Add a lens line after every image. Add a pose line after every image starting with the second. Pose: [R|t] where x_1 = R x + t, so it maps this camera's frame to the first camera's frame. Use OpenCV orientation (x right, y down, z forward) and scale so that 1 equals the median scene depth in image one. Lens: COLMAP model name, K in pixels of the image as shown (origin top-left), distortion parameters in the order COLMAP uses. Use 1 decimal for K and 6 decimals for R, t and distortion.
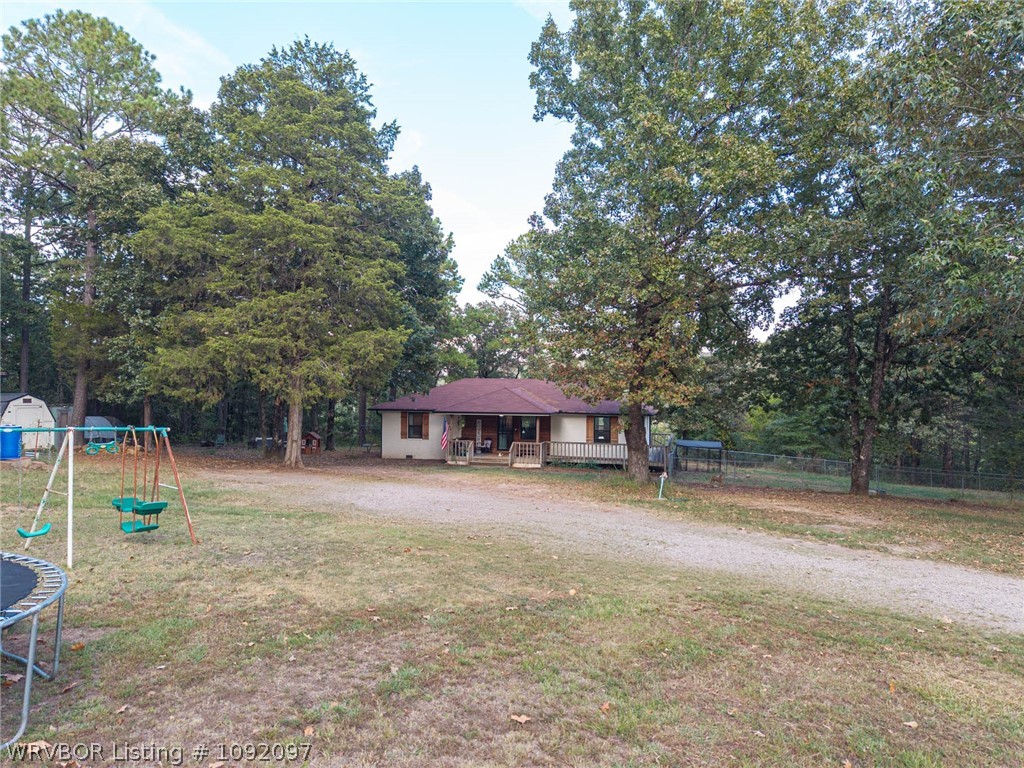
lens RADIAL K [[686.0, 0, 512.0], [0, 686.0, 384.0], [0, 0, 1]] dist [0.012080, -0.008714]
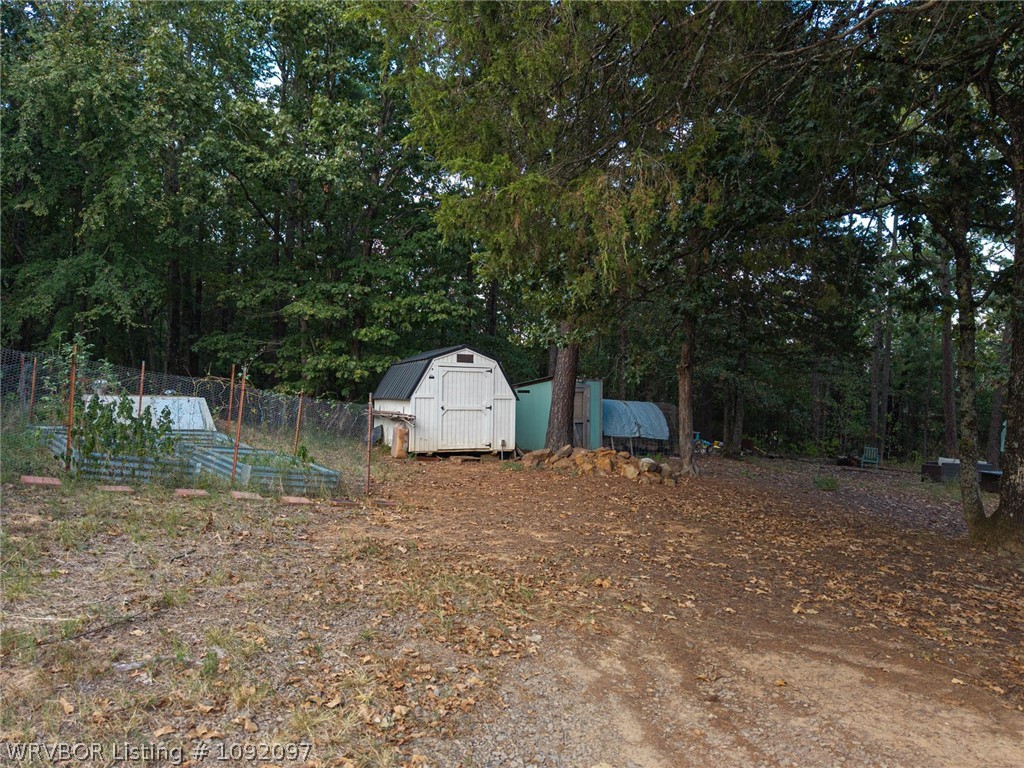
lens RADIAL K [[694.2, 0, 512.0], [0, 694.2, 384.0], [0, 0, 1]] dist [-0.002333, -0.002117]
pose [[0.612240, 0.000433, -0.790672, -0.212624], [-0.008249, 0.999949, -0.005840, 0.038467], [0.790629, 0.010098, 0.612213, 0.575952]]
